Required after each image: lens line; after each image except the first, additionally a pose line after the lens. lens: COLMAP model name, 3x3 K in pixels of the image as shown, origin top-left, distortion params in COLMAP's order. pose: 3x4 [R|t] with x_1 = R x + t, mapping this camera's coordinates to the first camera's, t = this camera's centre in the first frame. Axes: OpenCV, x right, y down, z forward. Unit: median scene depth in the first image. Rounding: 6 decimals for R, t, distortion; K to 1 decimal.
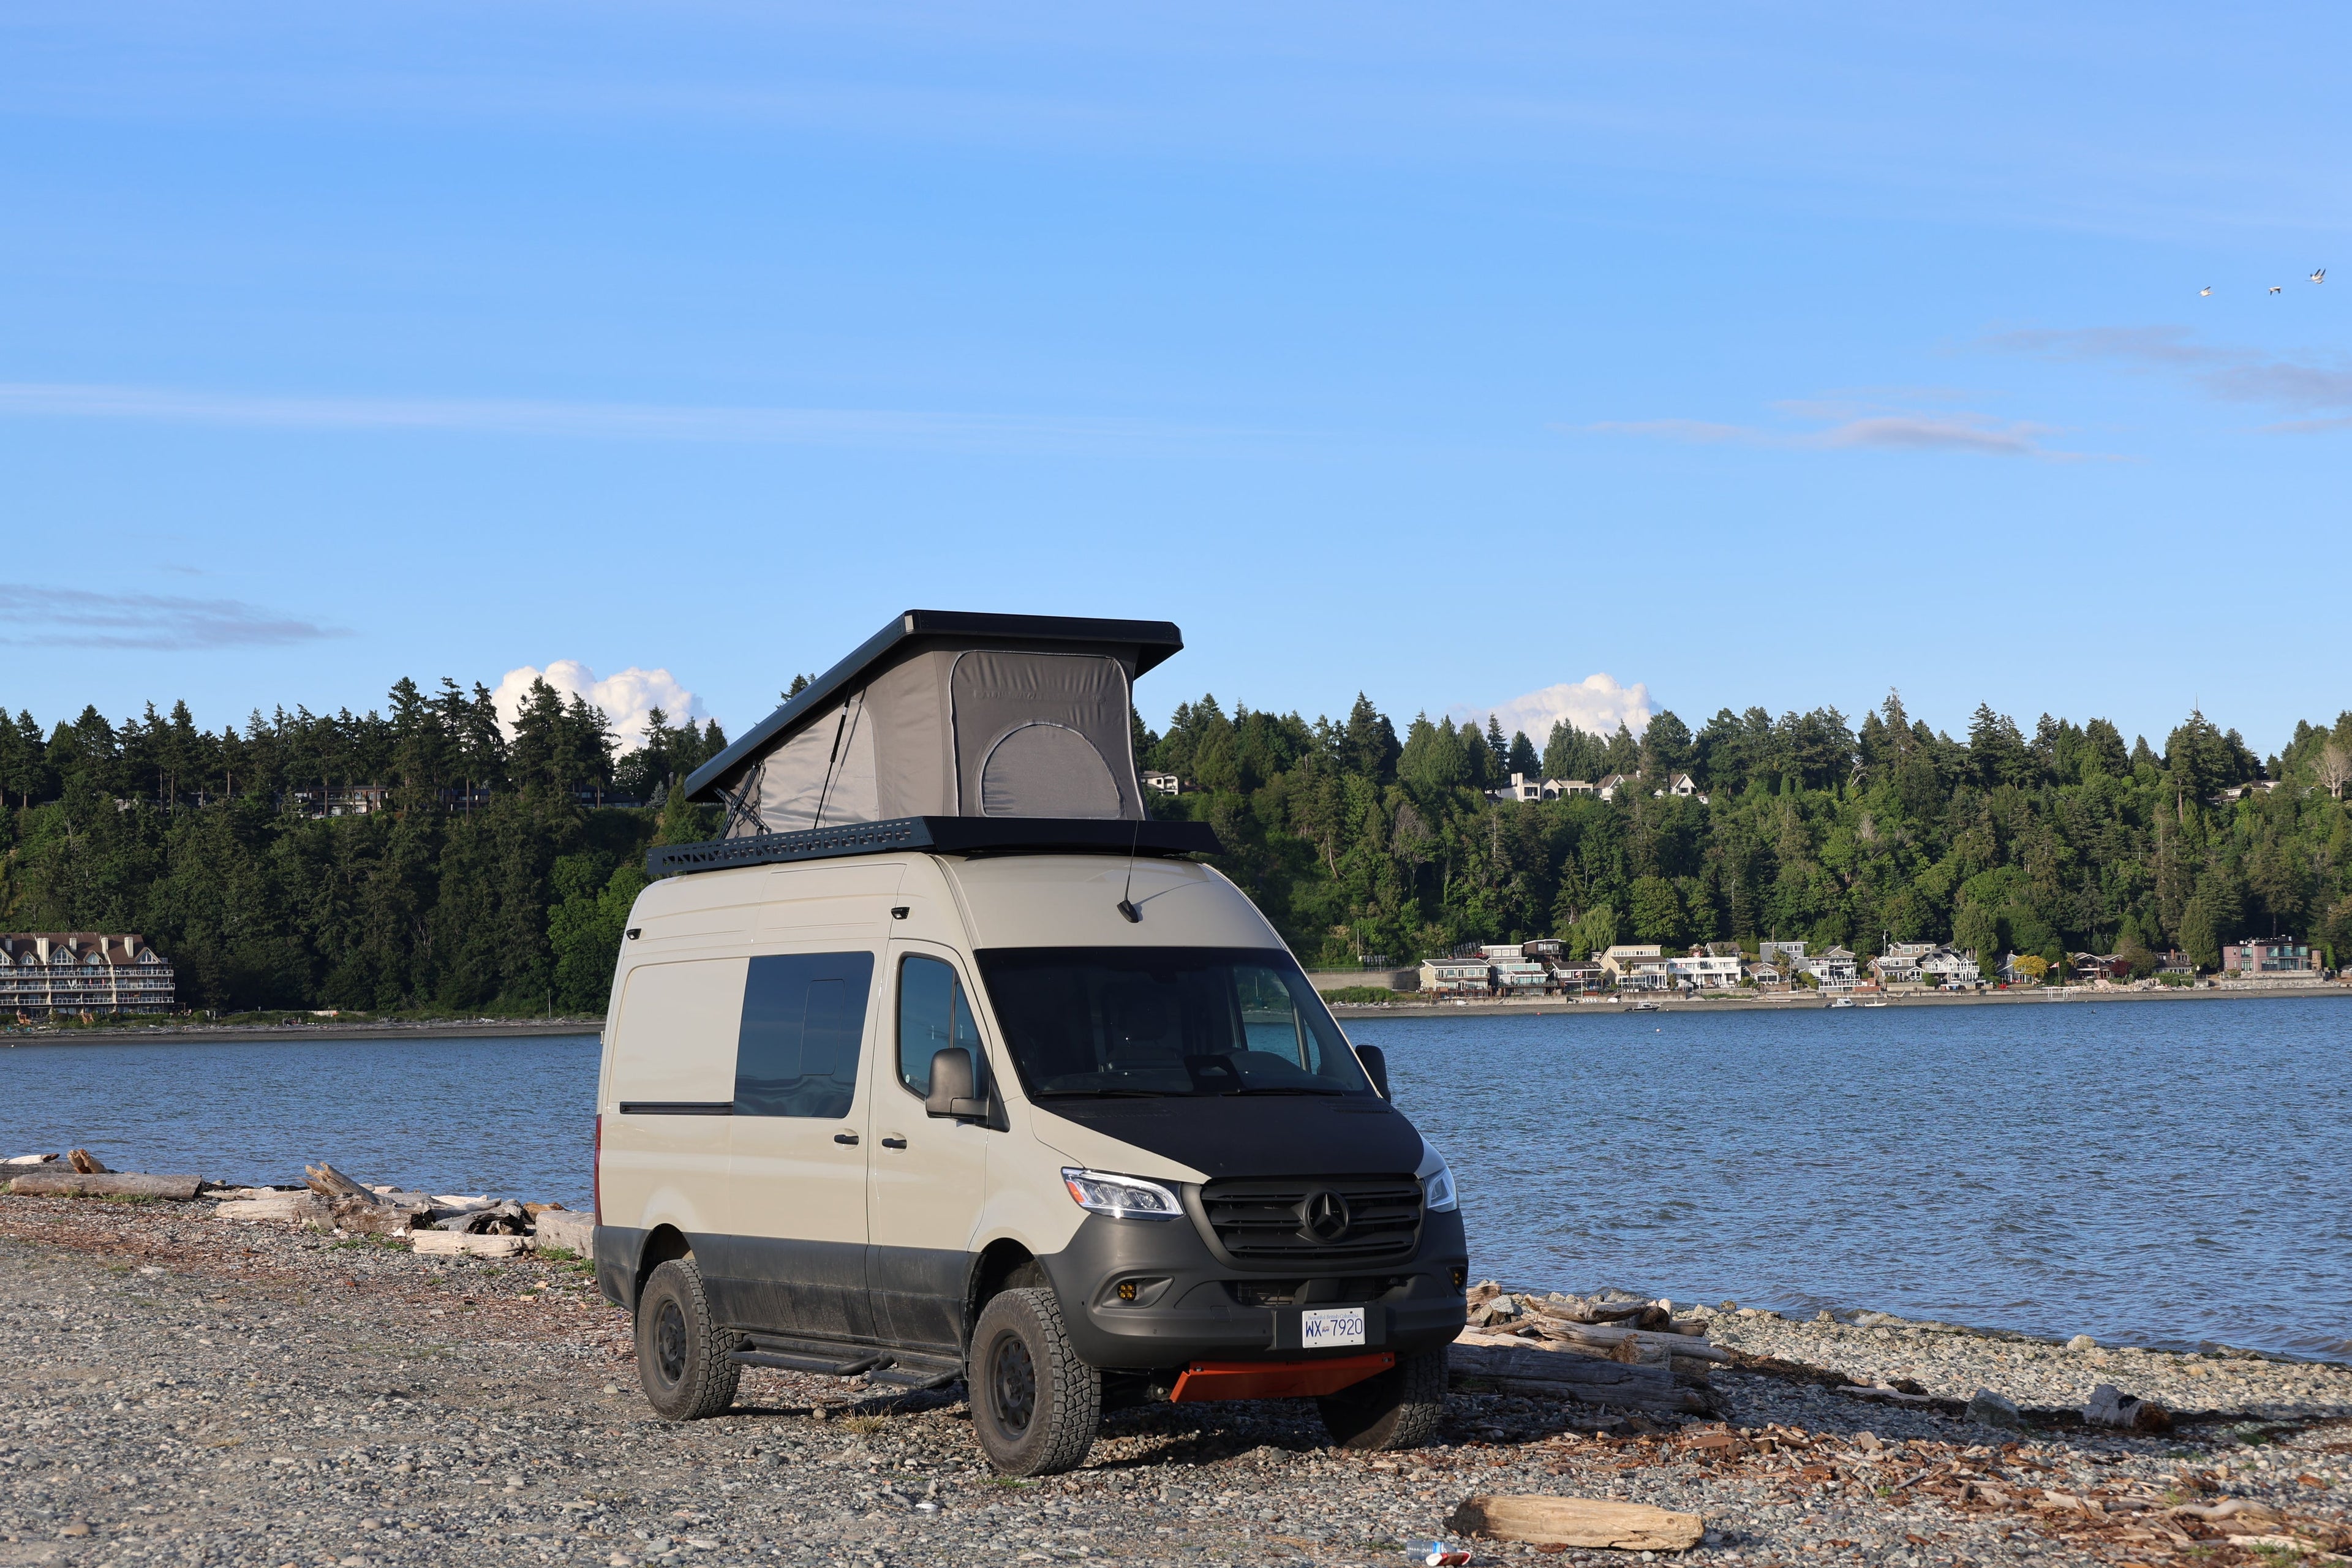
lens RADIAL K [[5808.0, 0, 1176.0], [0, 5808.0, 784.0], [0, 0, 1]] dist [-0.067282, -0.337409]
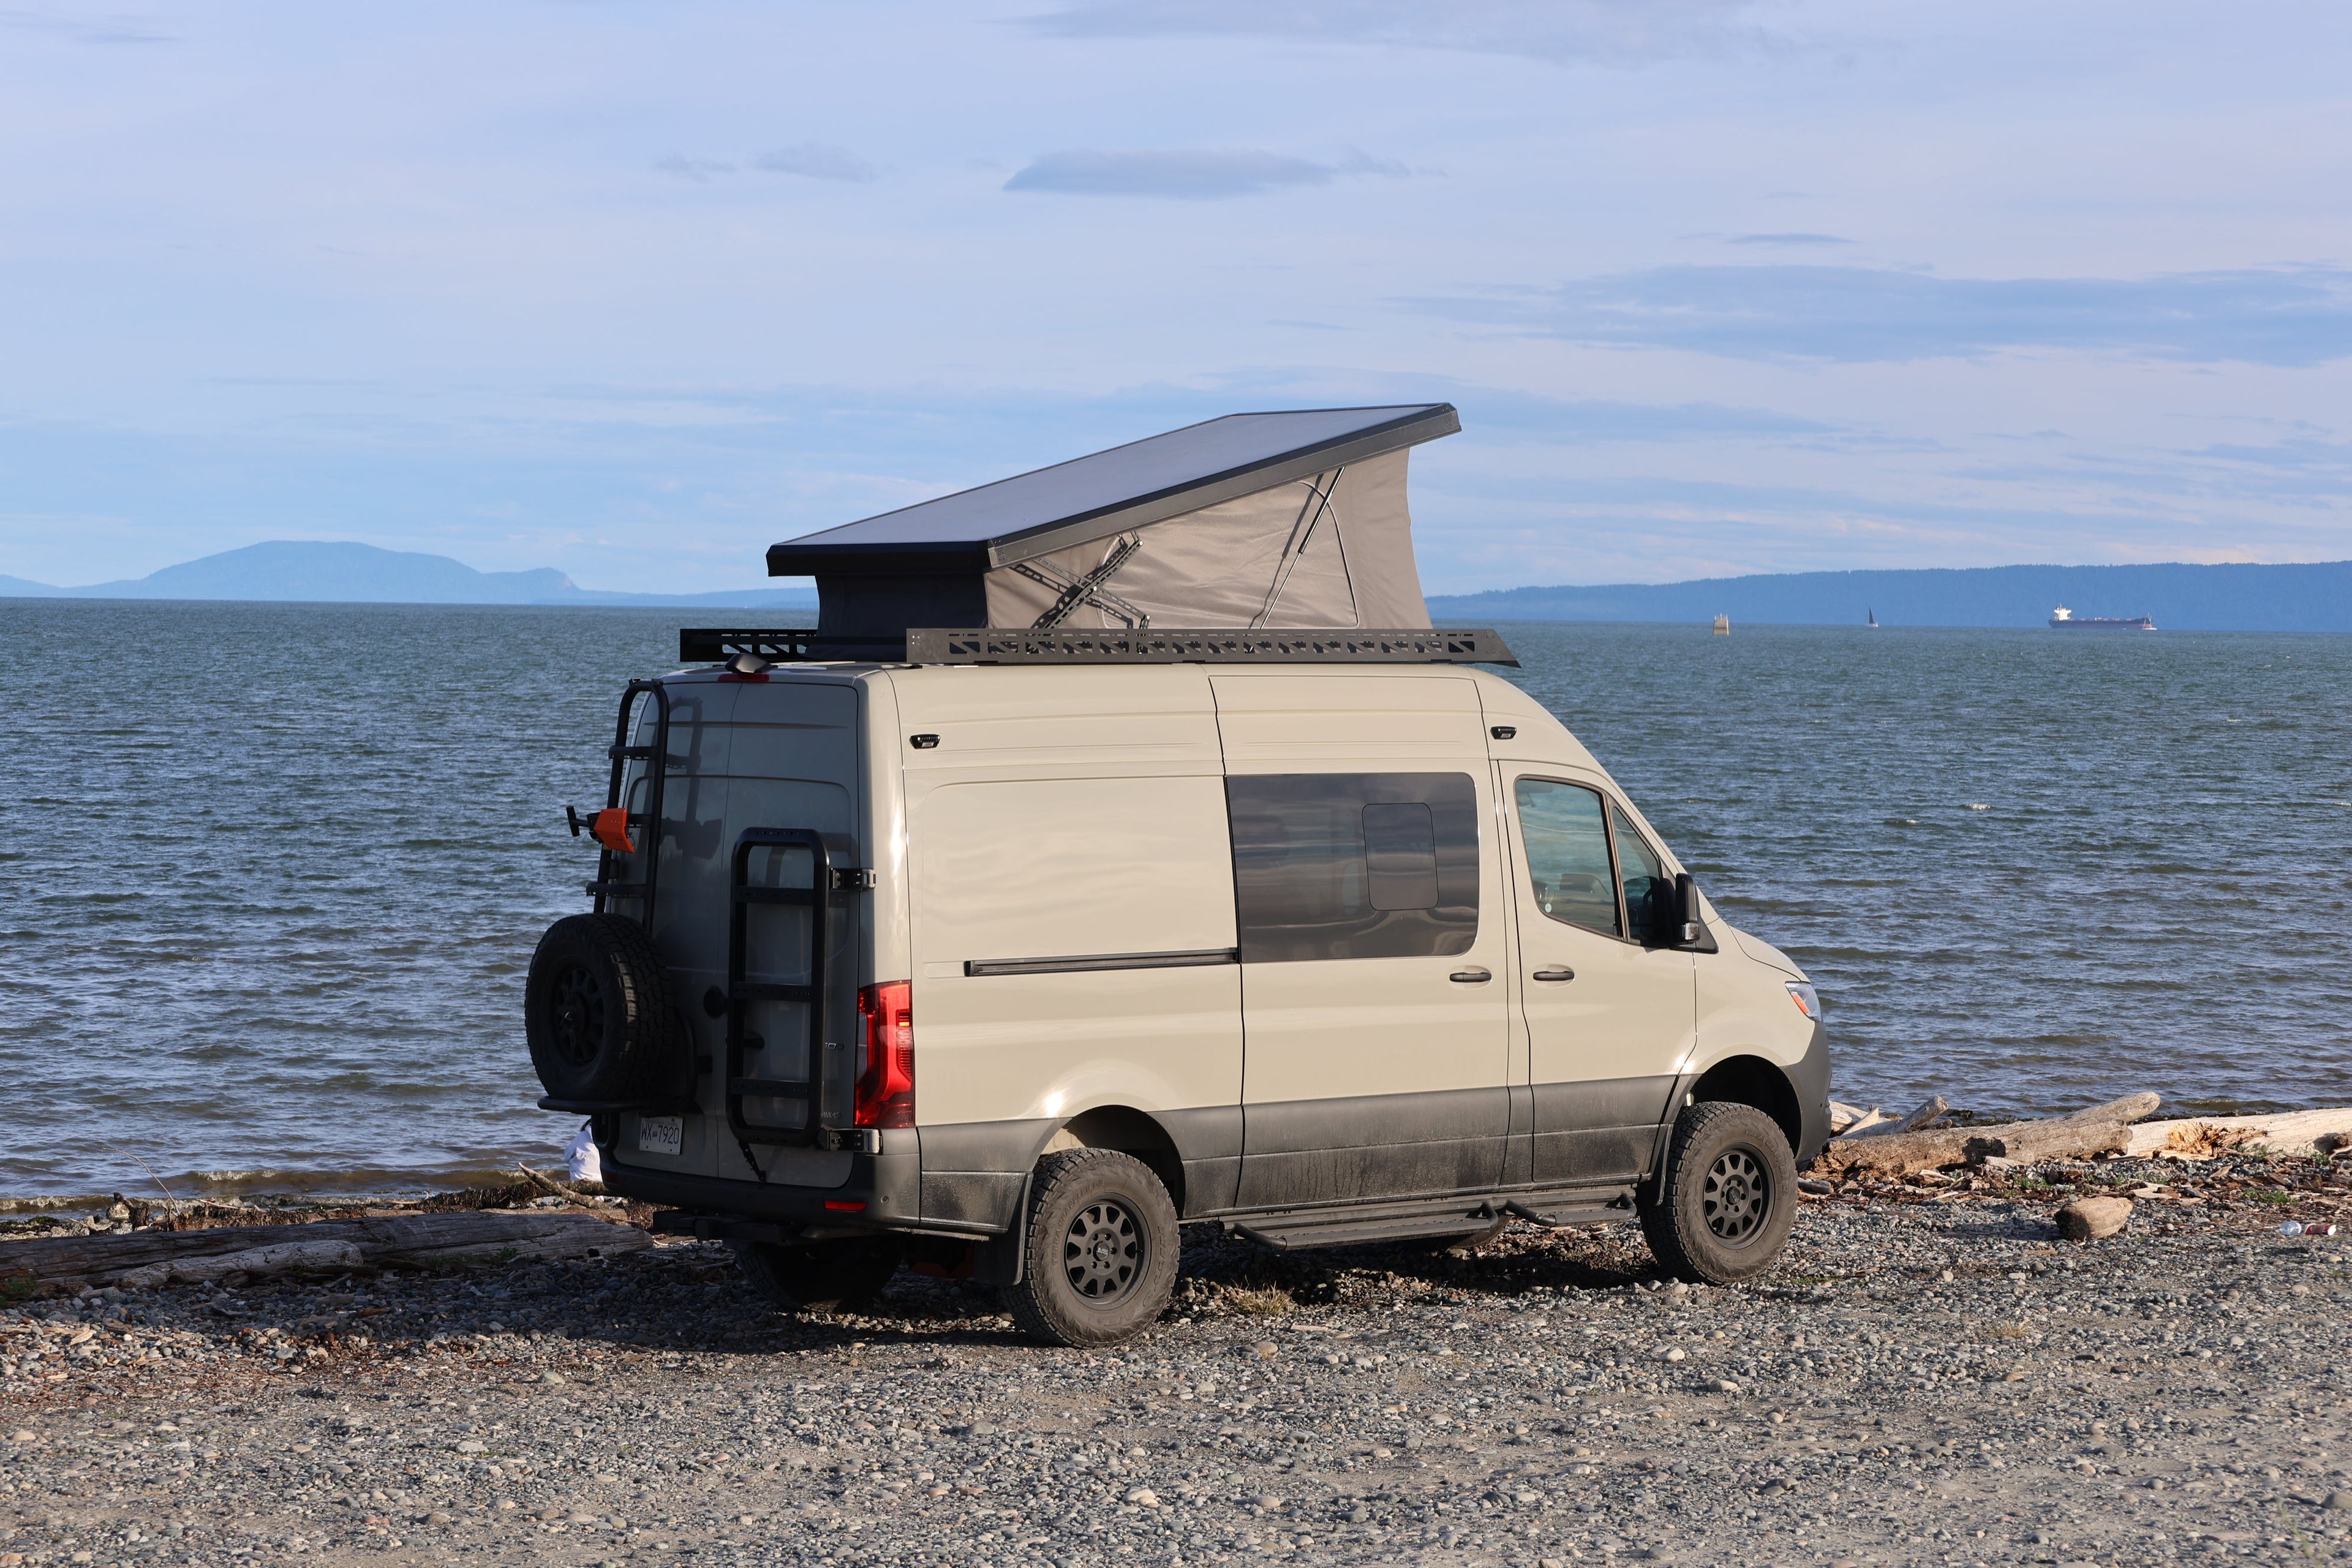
lens RADIAL K [[5808.0, 0, 1176.0], [0, 5808.0, 784.0], [0, 0, 1]] dist [-0.067282, -0.337409]
pose [[-0.209291, -0.008402, 0.977817, -0.421105], [-0.042078, 0.999114, -0.000421, 0.014535], [-0.976948, -0.041233, -0.209459, 0.547420]]
